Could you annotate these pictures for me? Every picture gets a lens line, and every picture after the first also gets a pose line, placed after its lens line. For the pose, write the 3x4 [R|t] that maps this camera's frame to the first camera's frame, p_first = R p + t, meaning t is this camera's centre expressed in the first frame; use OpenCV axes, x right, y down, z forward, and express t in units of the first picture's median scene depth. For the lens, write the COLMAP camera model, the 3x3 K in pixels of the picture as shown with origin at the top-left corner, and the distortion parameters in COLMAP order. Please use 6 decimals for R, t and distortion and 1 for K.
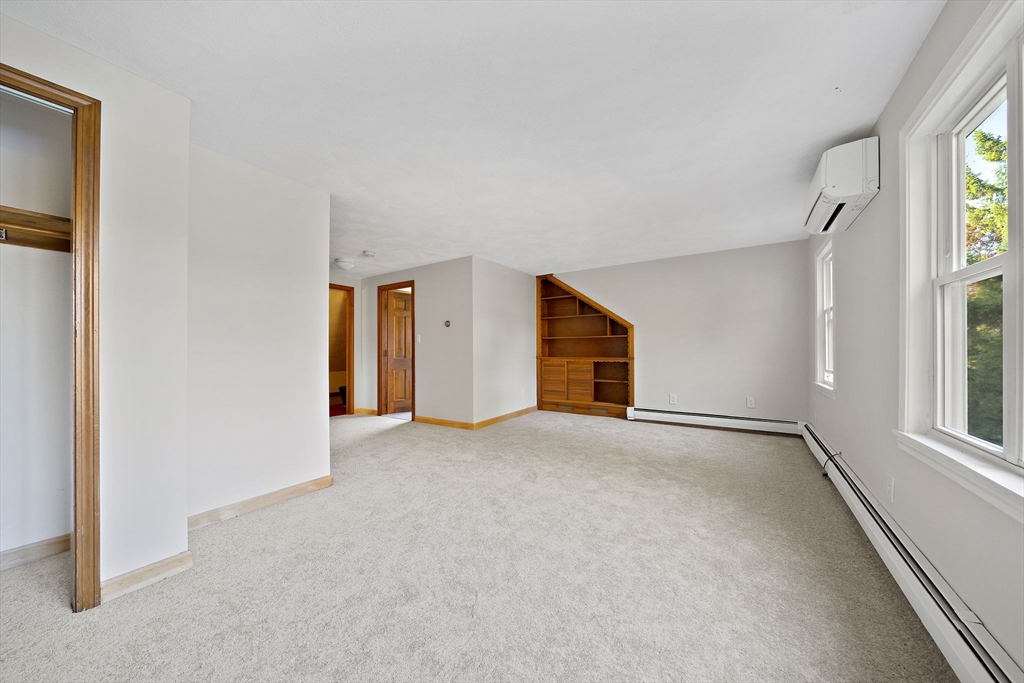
lens RADIAL K [[352.7, 0, 507.0], [0, 352.7, 348.9], [0, 0, 1]] dist [-0.000098, 0.000069]
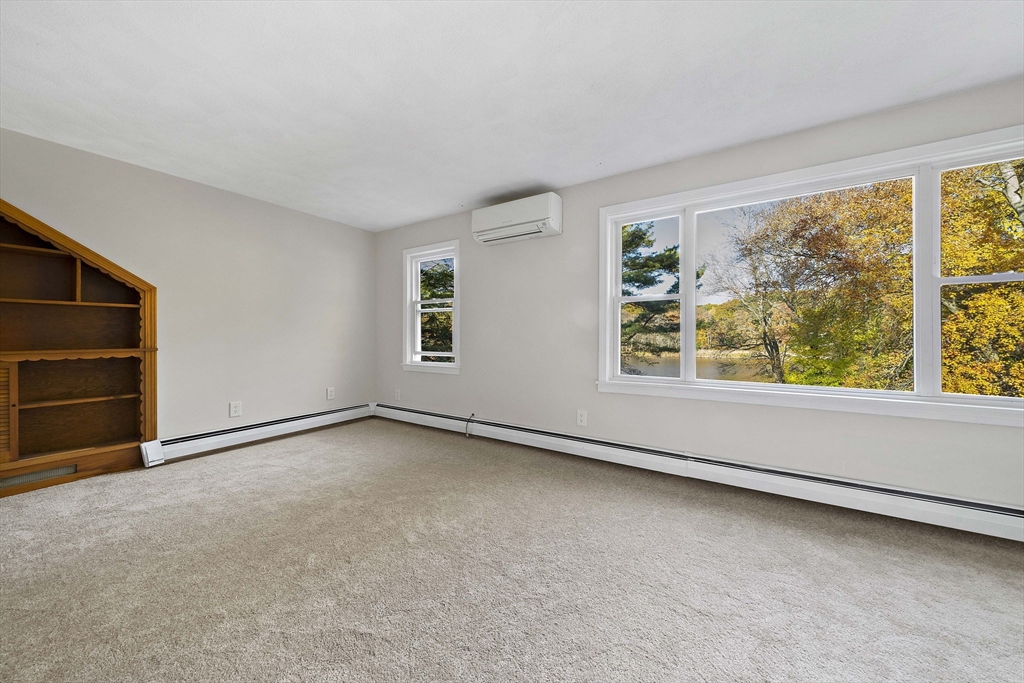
lens RADIAL K [[352.7, 0, 528.8], [0, 352.7, 336.2], [0, 0, 1]] dist [-0.000098, 0.000069]
pose [[-0.030516, 0.000722, 0.999534, -0.193451], [-0.008492, 0.999963, -0.000982, 0.002527], [-0.999498, -0.008518, -0.030509, 0.446346]]
